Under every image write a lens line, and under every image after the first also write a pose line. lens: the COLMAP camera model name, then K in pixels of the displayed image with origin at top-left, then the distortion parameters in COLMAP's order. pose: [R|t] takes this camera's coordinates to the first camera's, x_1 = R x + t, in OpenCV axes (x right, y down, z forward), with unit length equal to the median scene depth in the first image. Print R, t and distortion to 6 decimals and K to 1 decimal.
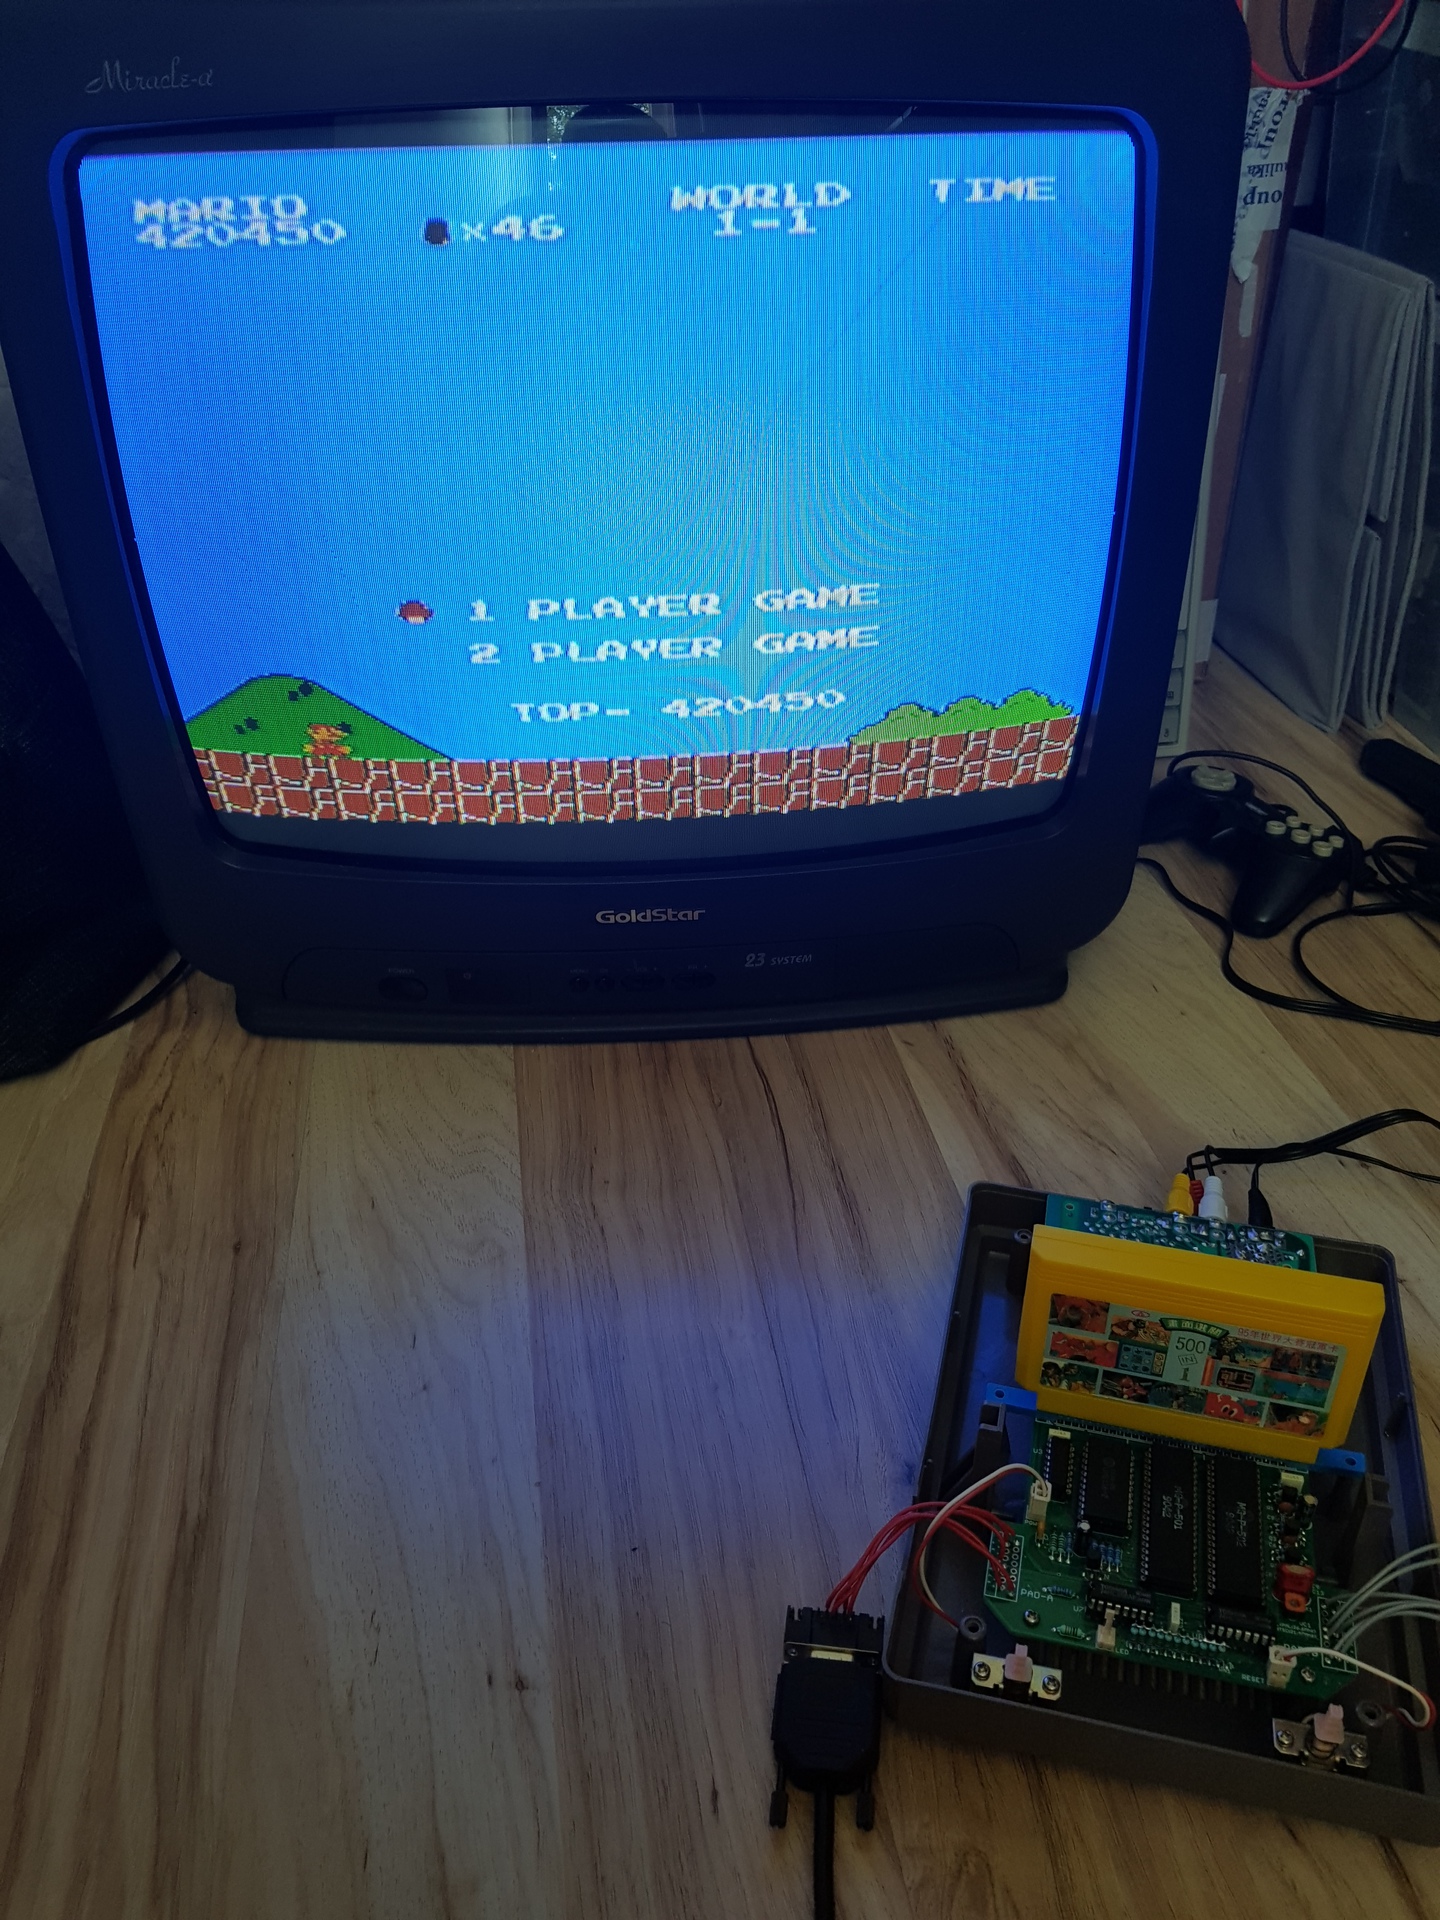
lens RADIAL K [[1483.1, 0, 730.2], [0, 1483.1, 956.4], [0, 0, 1]] dist [-0.006404, -0.005837]
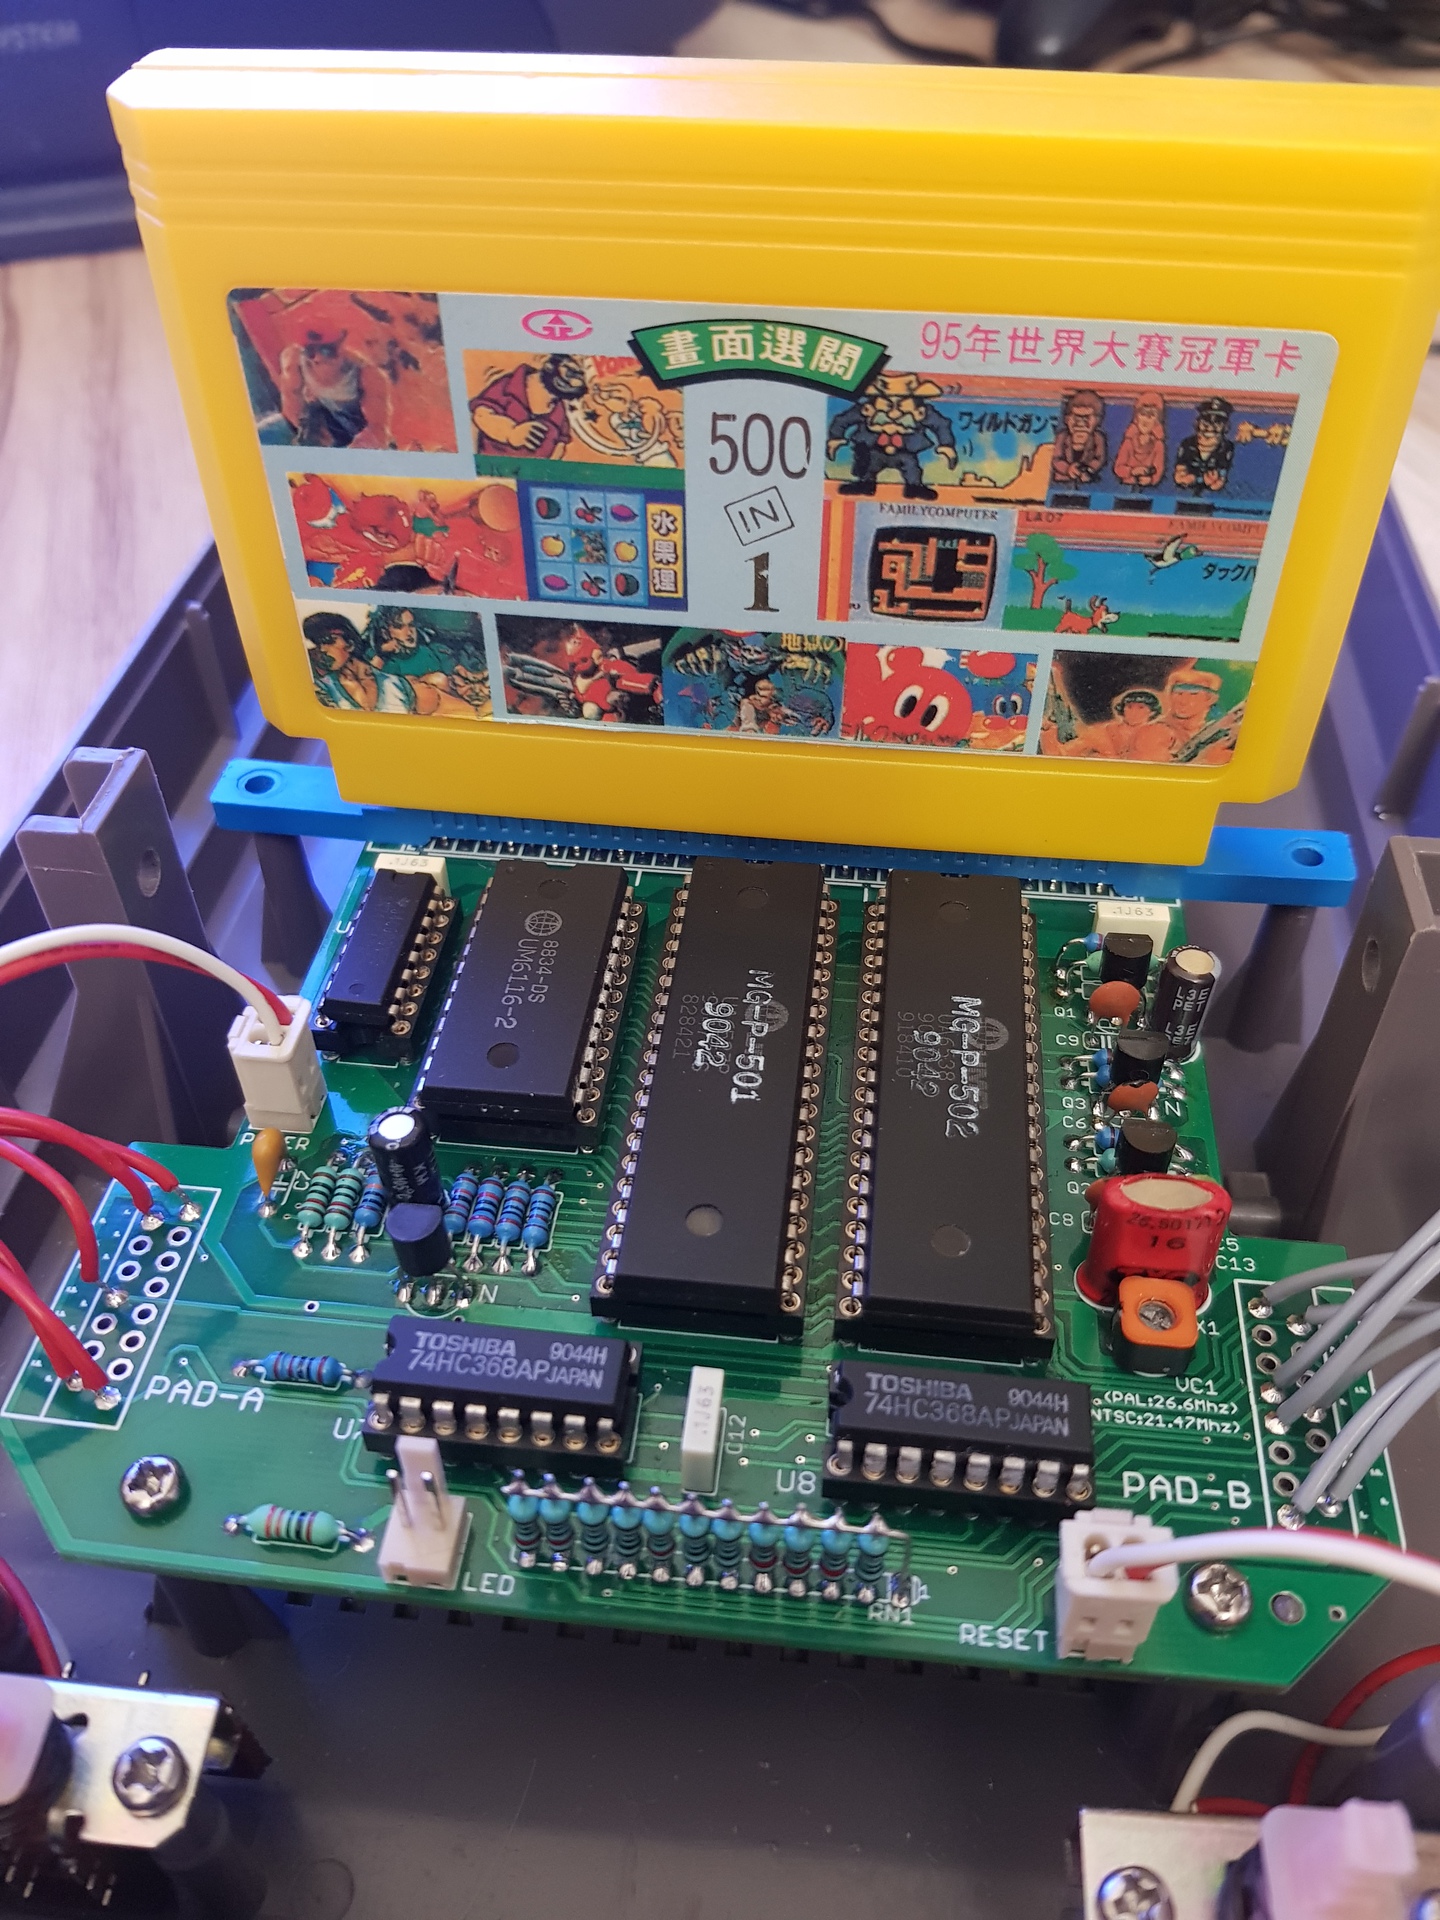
lens RADIAL K [[1496.5, 0, 720.0], [0, 1496.5, 960.0], [0, 0, 1]] dist [0.084726, -0.232534]
pose [[0.990700, -0.096711, 0.095713, 0.267152], [0.075070, 0.975177, 0.208315, 0.294238], [-0.113484, -0.199193, 0.973367, 0.712683]]
